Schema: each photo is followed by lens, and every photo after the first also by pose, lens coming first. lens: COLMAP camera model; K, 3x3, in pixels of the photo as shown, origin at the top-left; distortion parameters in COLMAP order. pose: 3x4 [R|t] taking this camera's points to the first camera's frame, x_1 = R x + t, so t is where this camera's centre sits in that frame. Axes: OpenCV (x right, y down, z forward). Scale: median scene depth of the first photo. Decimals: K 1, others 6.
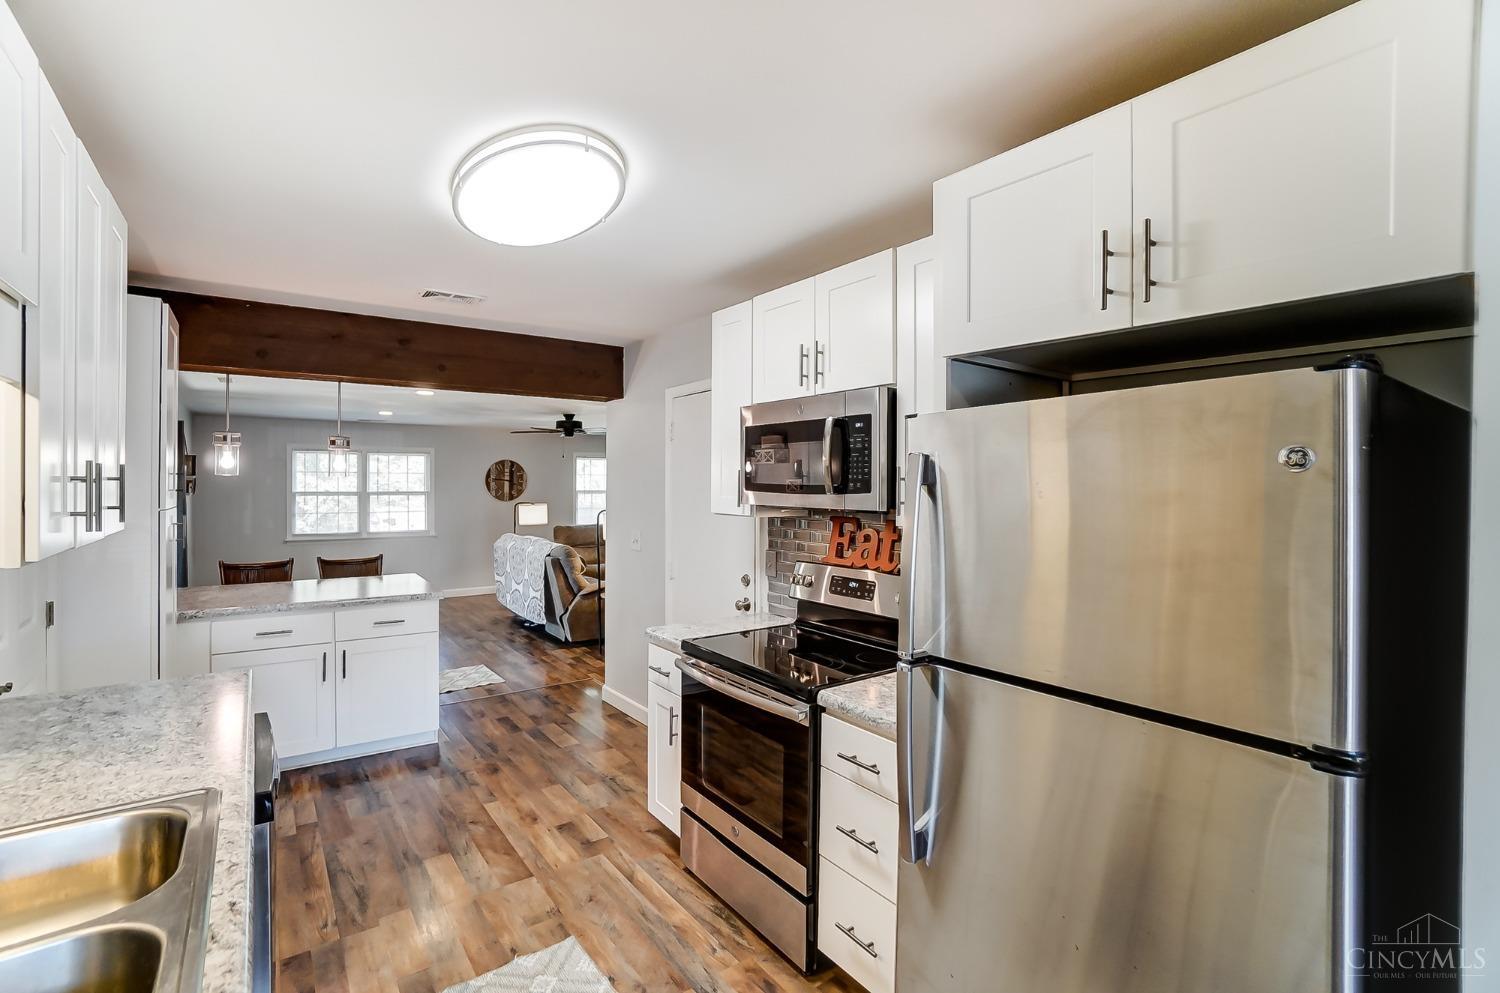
lens RADIAL K [[673.6, 0, 745.5], [0, 673.6, 481.4], [0, 0, 1]] dist [-0.061525, 0.021884]
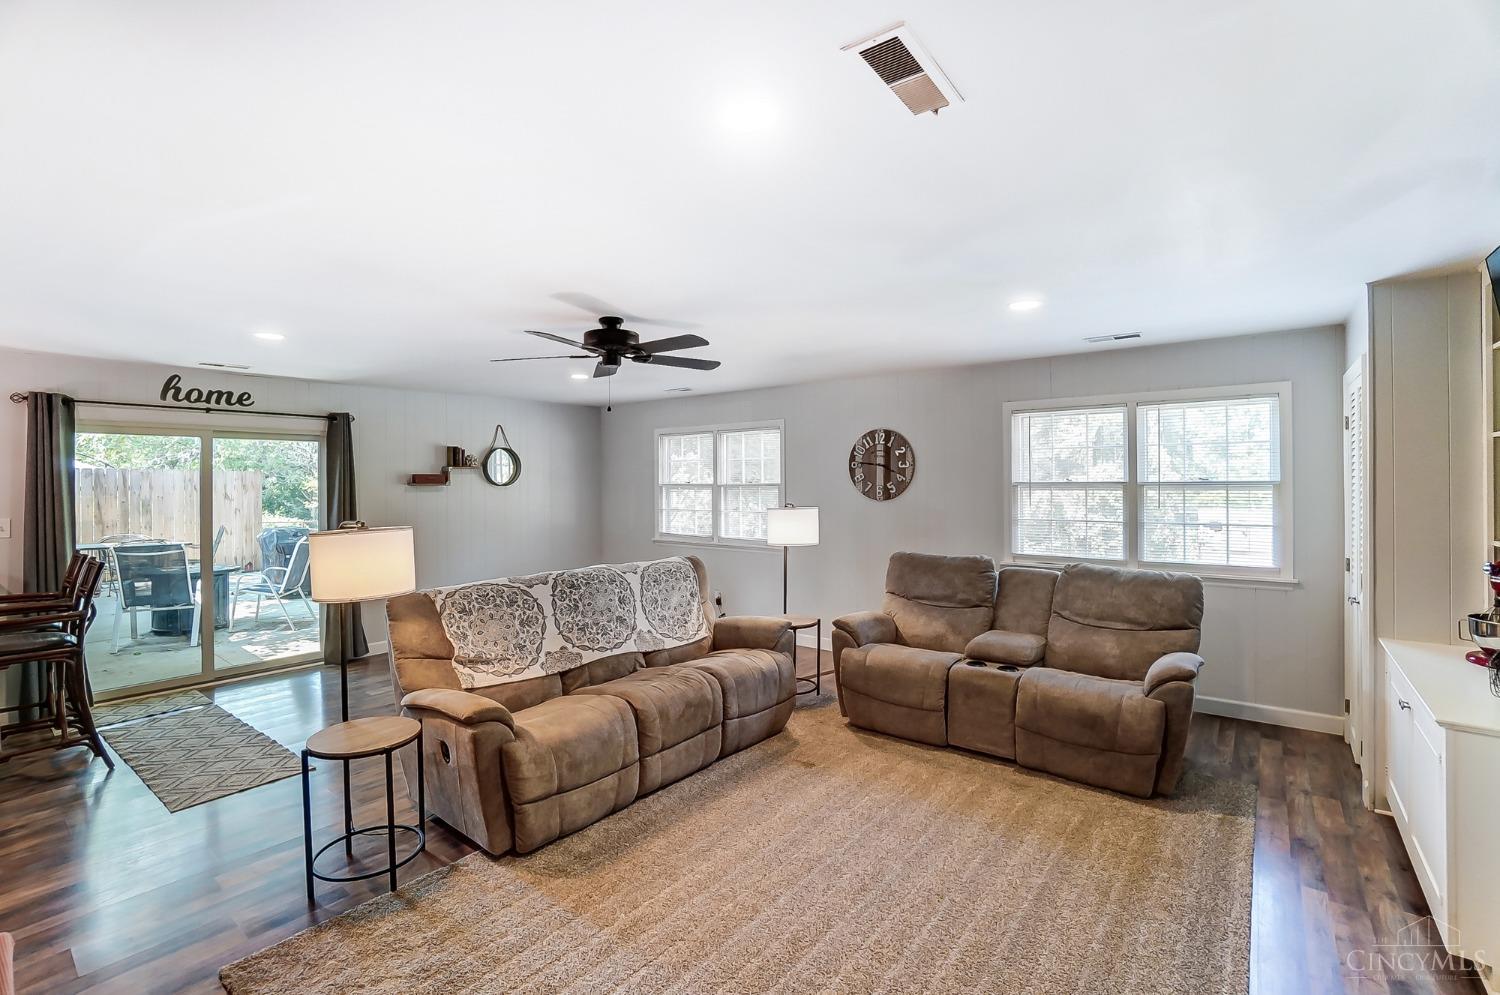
lens RADIAL K [[673.6, 0, 745.5], [0, 673.6, 482.4], [0, 0, 1]] dist [-0.061525, 0.021884]
pose [[0.259551, -0.002913, -0.965725, 0.252508], [0.009409, 0.999956, -0.000488, 0.019317], [0.965684, -0.008960, 0.259567, 1.110413]]
